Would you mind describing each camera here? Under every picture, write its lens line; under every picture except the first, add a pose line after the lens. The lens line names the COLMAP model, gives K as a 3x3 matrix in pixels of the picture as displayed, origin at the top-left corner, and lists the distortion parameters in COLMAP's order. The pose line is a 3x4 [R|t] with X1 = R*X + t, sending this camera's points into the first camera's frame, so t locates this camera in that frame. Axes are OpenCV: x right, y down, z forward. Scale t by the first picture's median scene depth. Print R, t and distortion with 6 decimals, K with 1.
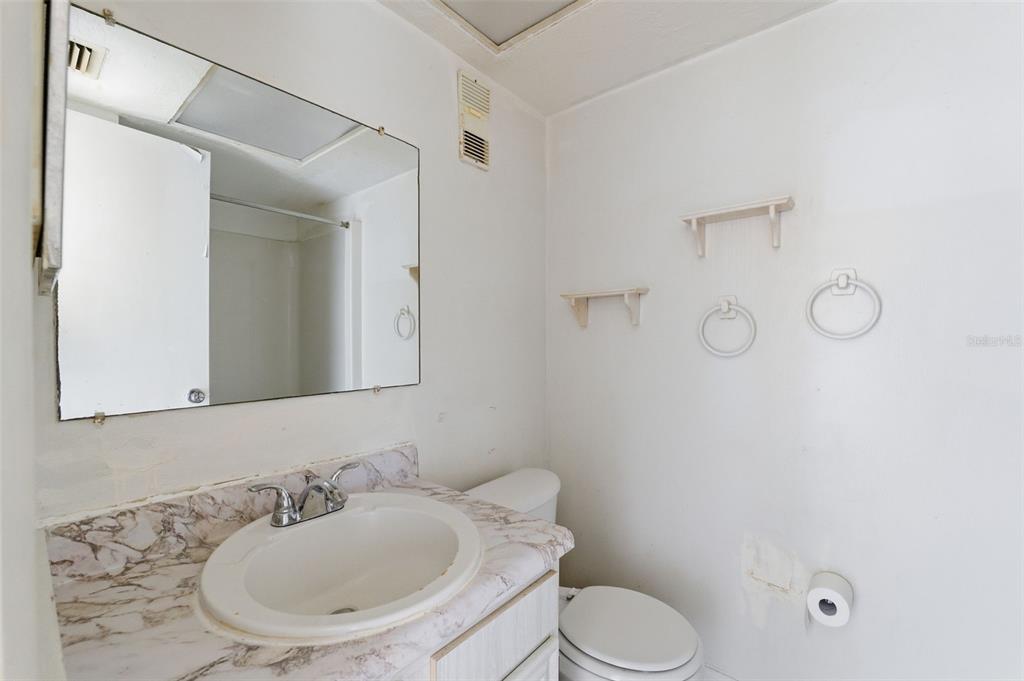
lens RADIAL K [[424.3, 0, 512.3], [0, 424.3, 340.6], [0, 0, 1]] dist [-0.025827, 0.001602]
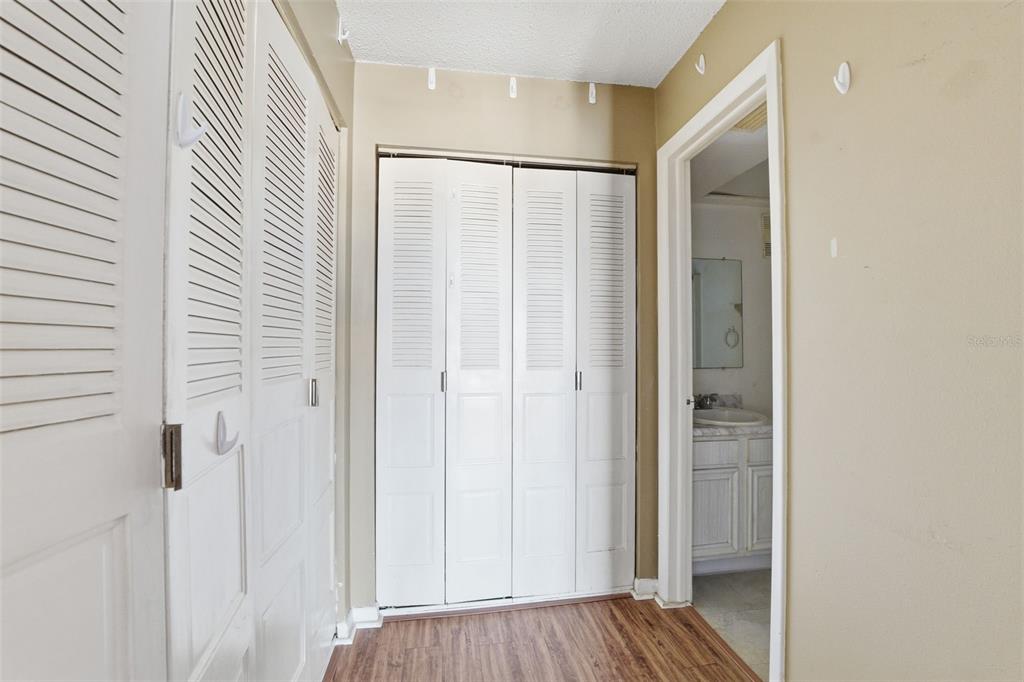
lens RADIAL K [[424.3, 0, 508.6], [0, 424.3, 340.8], [0, 0, 1]] dist [-0.025827, 0.001602]
pose [[0.755877, -0.008770, -0.654655, 0.173651], [-0.003555, 0.999841, -0.017499, 0.003126], [0.654704, 0.015555, 0.755726, -0.857246]]
